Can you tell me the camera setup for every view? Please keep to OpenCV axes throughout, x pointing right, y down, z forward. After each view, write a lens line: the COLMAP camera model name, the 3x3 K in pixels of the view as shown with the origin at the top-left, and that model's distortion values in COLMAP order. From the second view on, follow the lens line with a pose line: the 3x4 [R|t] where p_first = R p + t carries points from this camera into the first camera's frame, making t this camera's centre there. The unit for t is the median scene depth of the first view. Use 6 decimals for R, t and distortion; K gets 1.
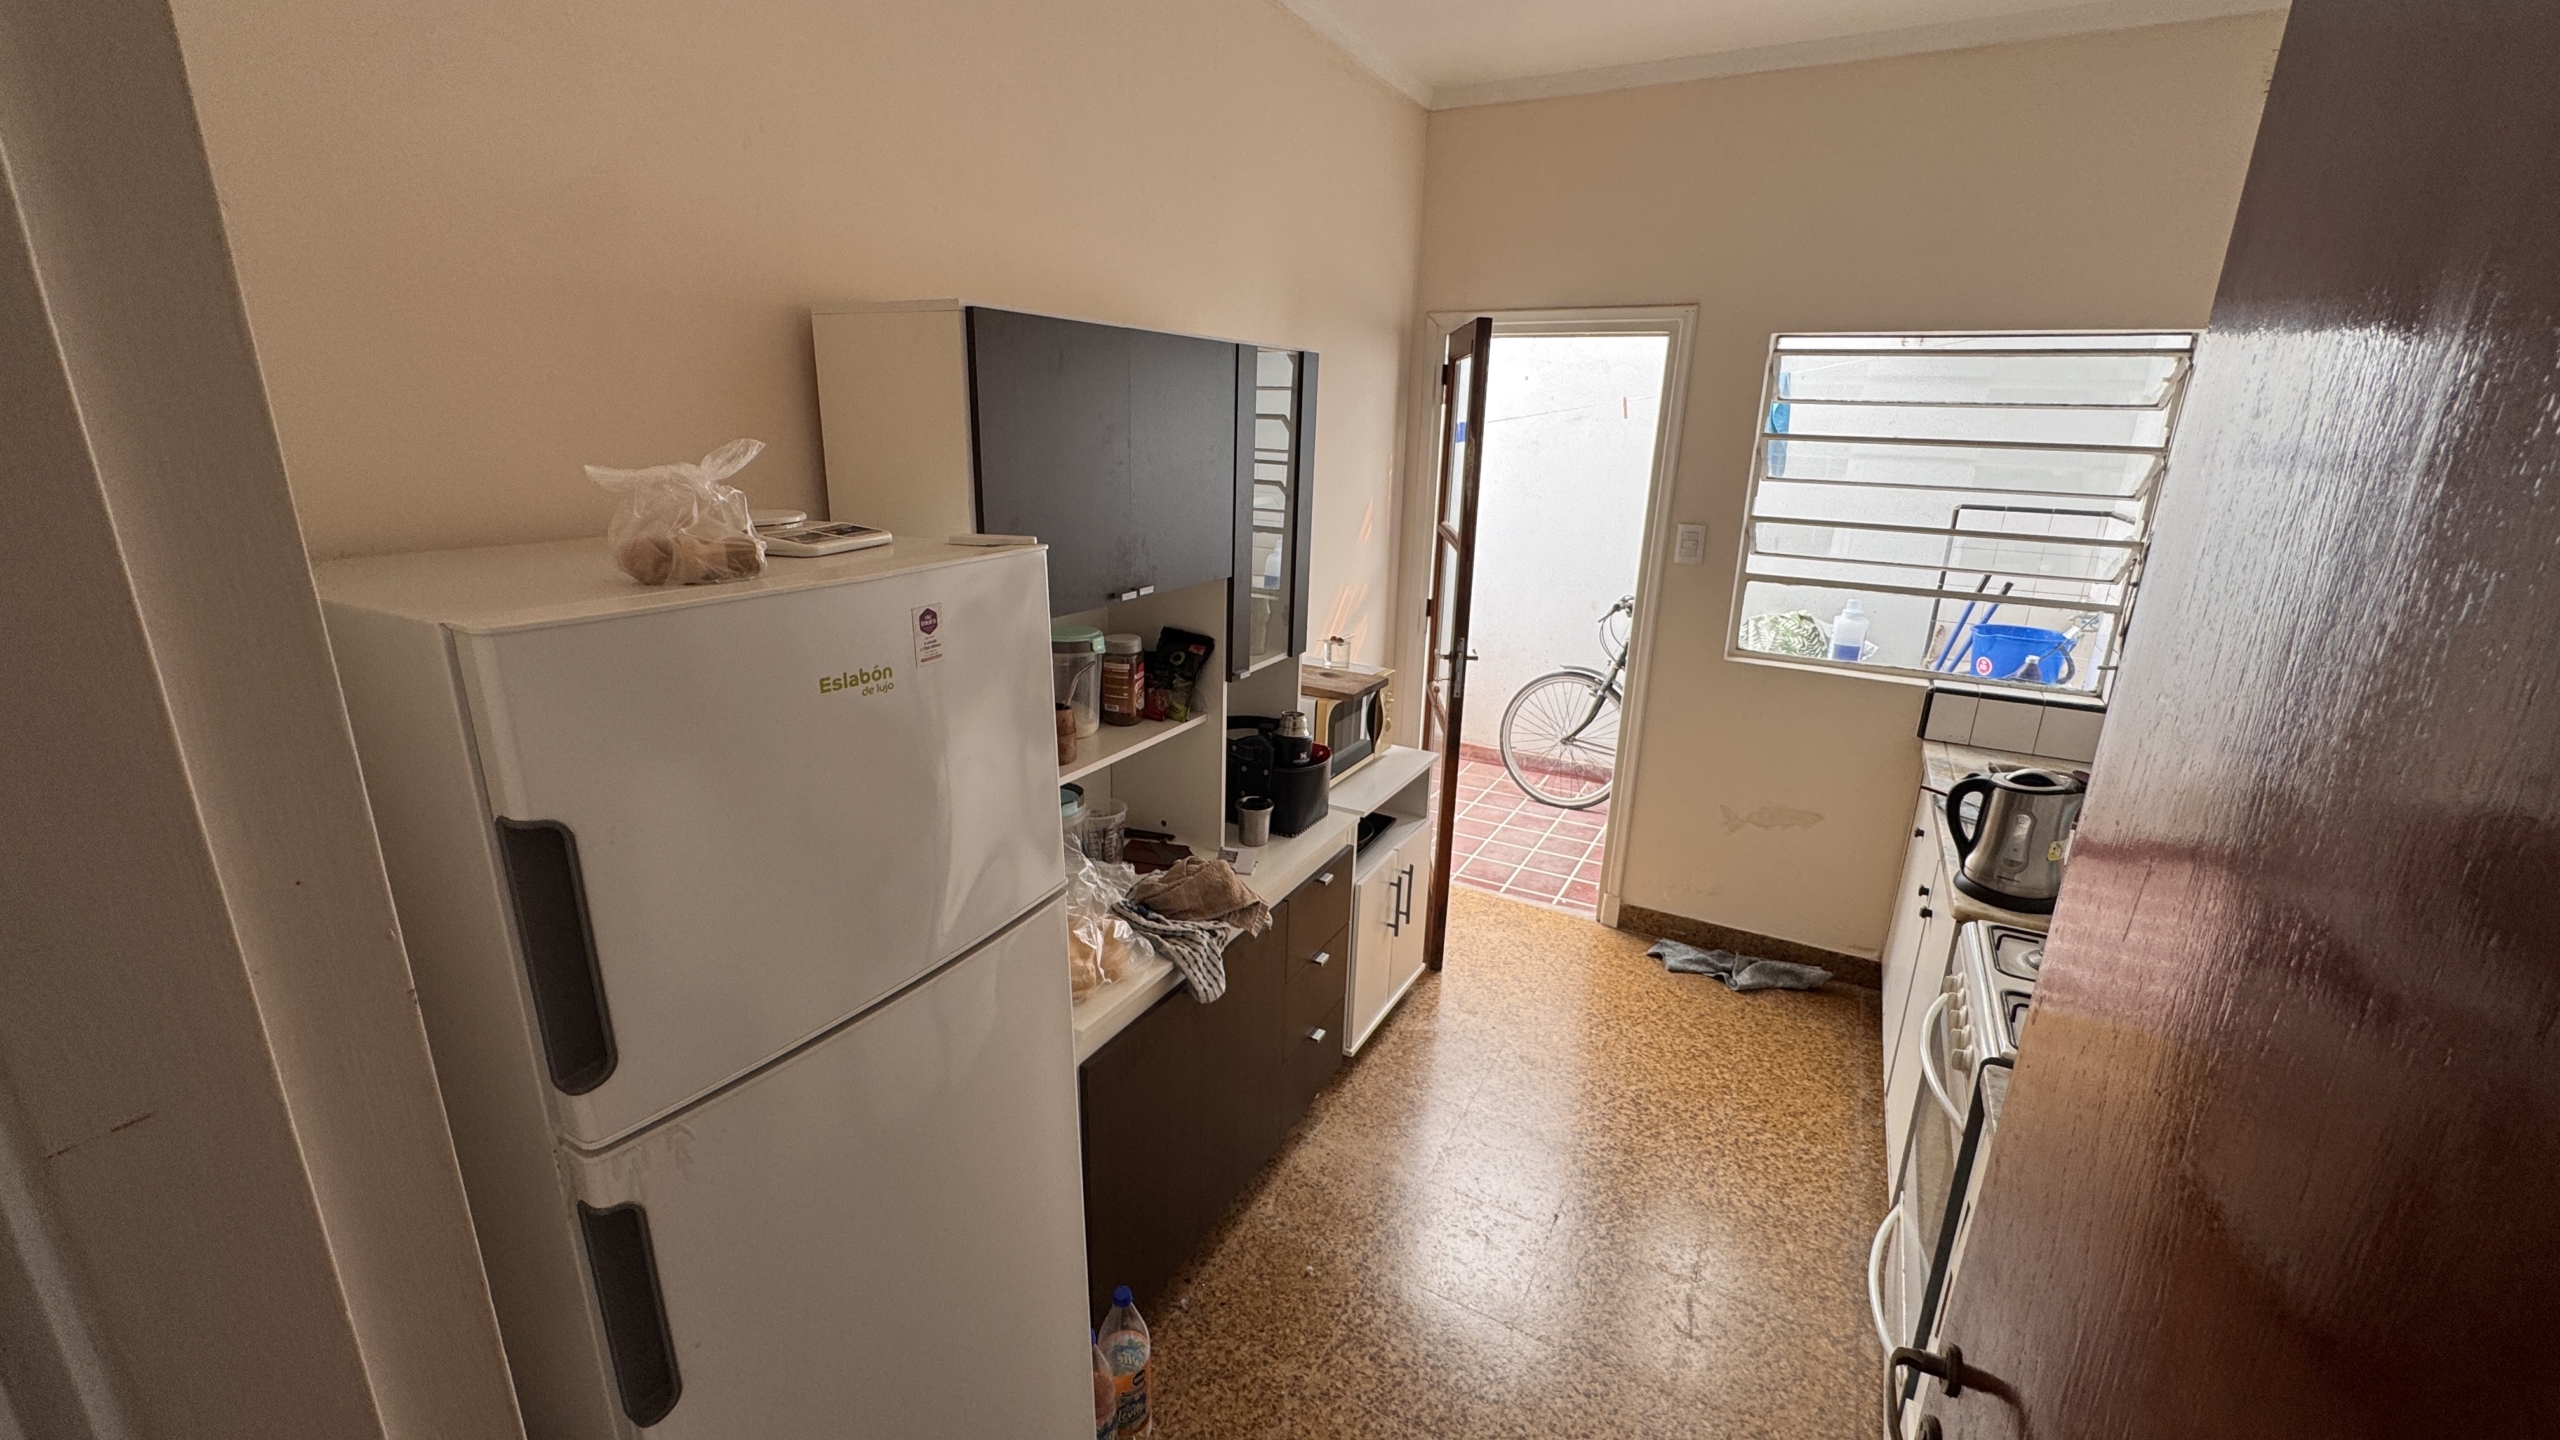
lens RADIAL K [[1027.7, 0, 1279.8], [0, 1027.7, 718.3], [0, 0, 1]] dist [-0.002390, 0.000951]
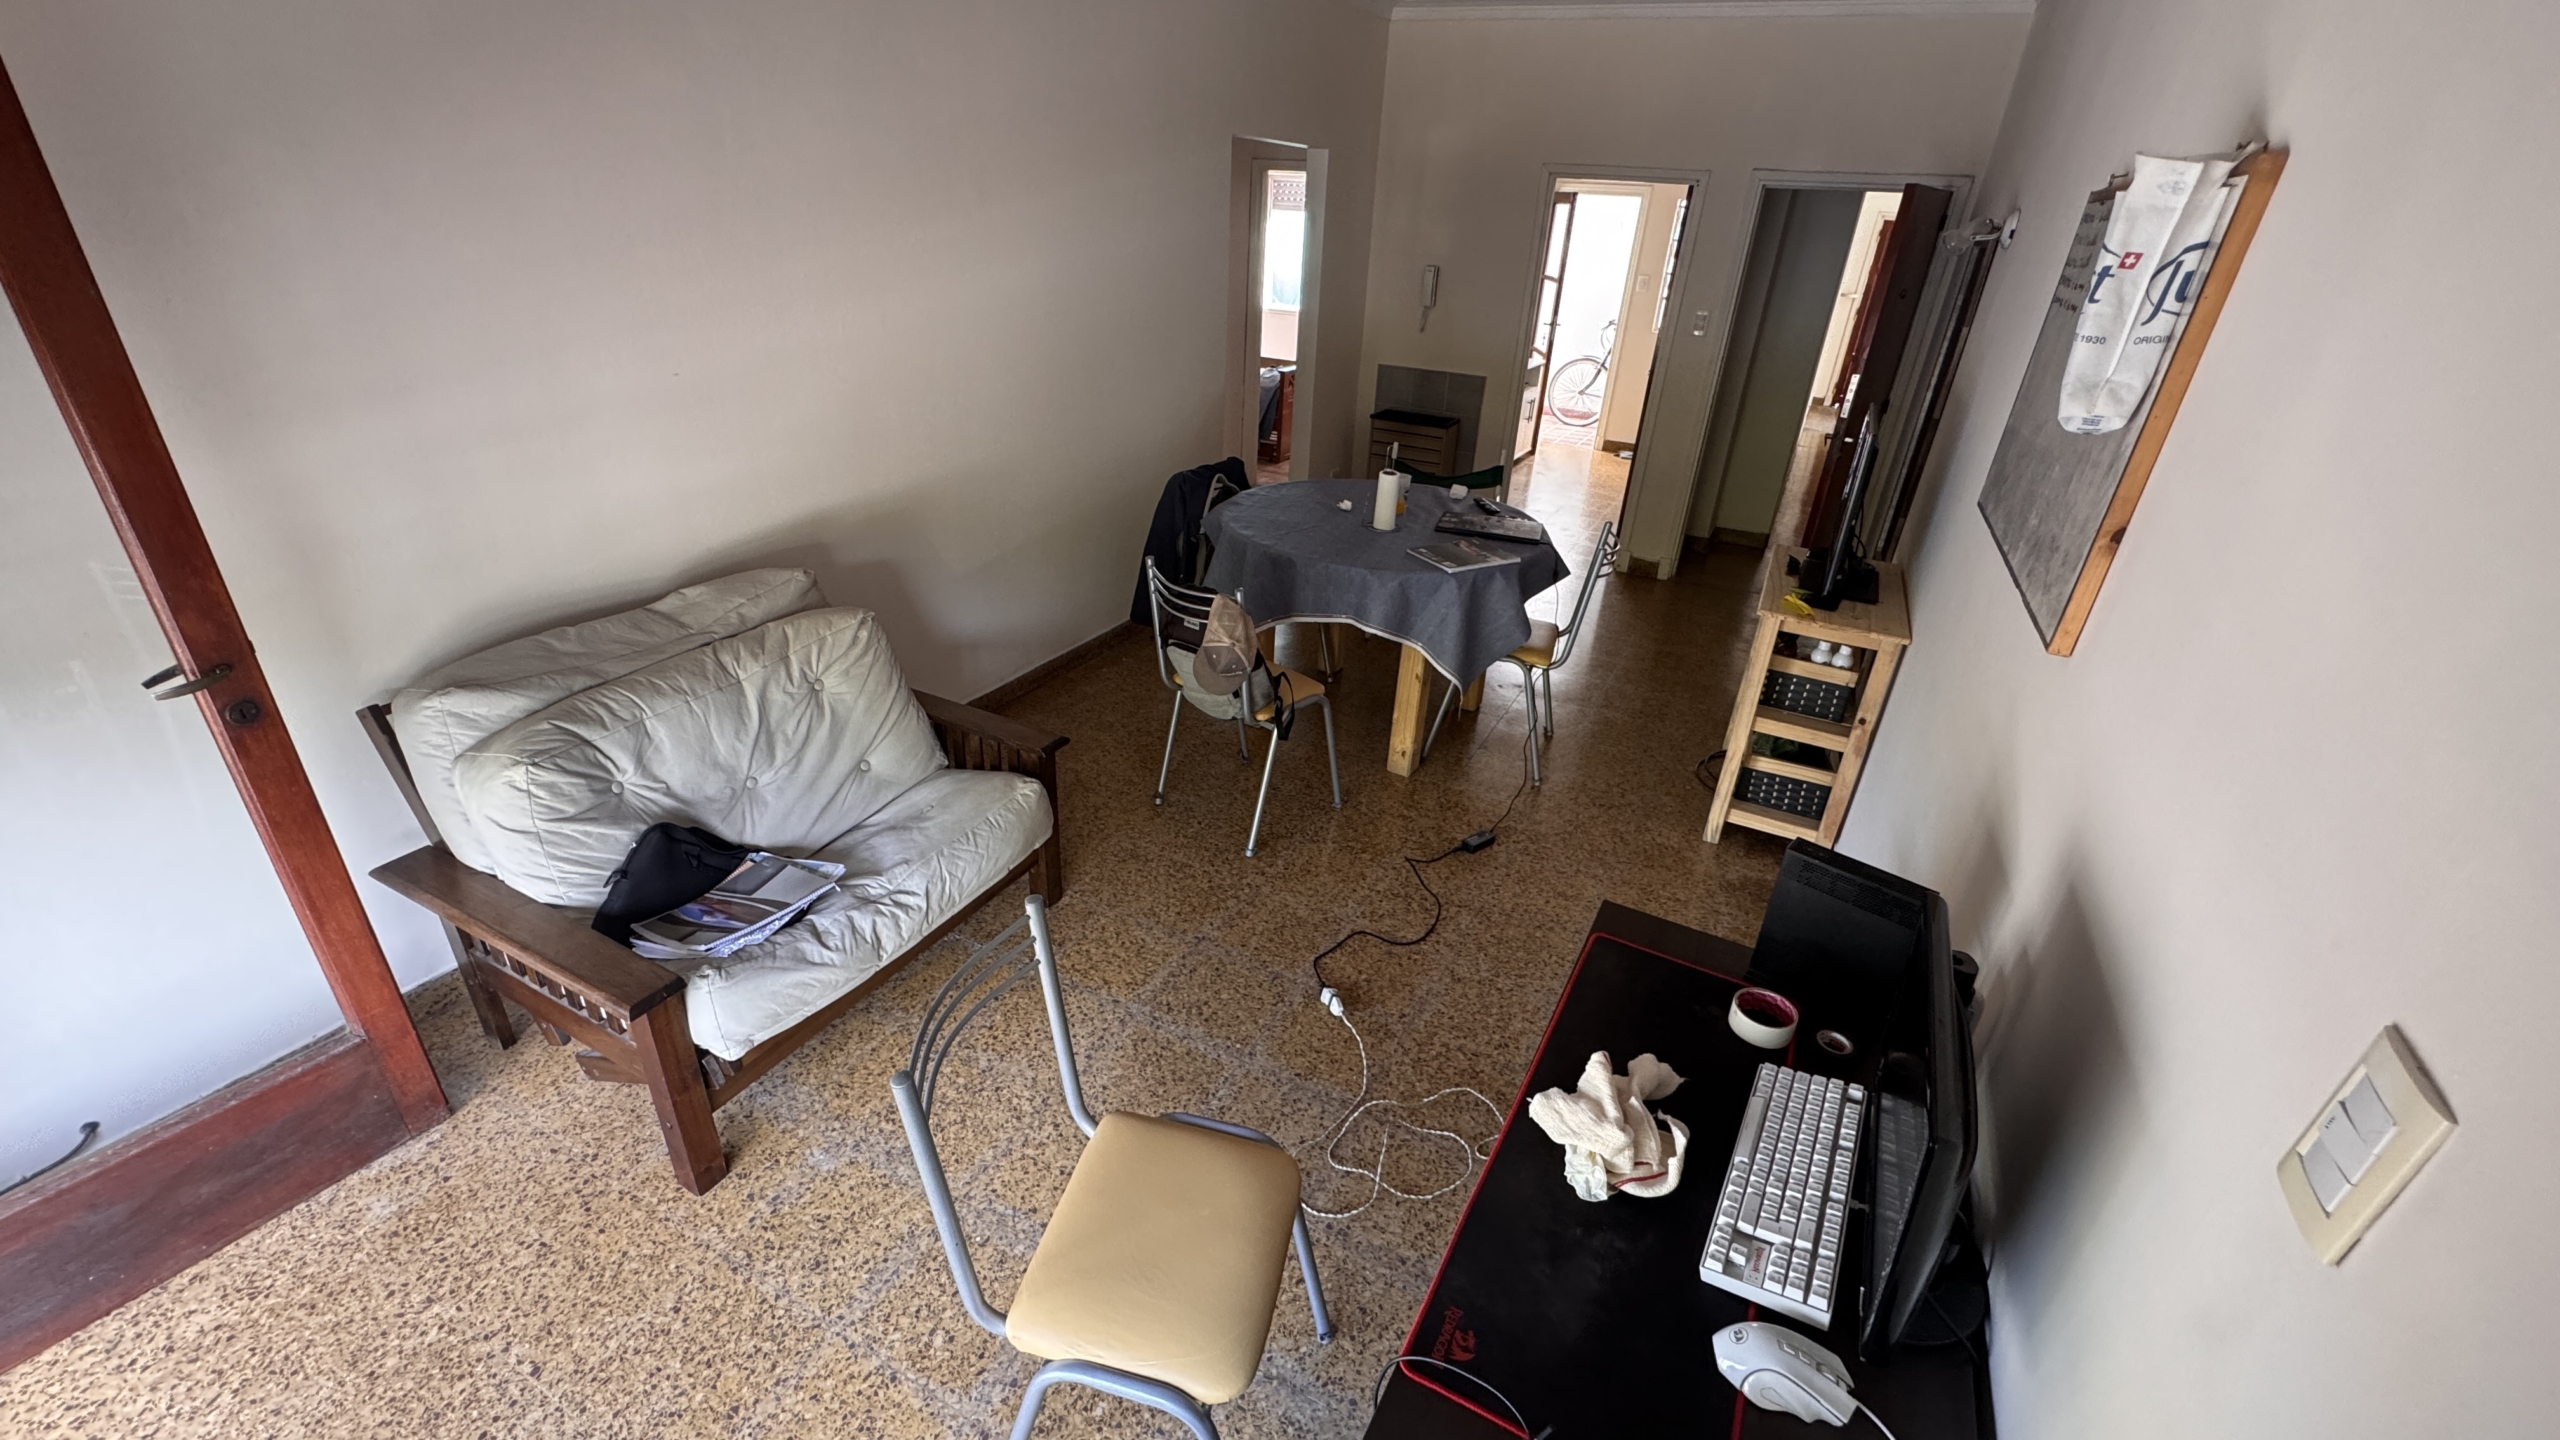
lens RADIAL K [[1027.7, 0, 1278.3], [0, 1027.7, 724.7], [0, 0, 1]] dist [-0.002390, 0.000951]
pose [[0.999056, 0.006562, 0.042950, -0.438894], [-0.013948, 0.984644, 0.174015, 0.342677], [-0.041148, -0.174450, 0.983806, -1.199105]]
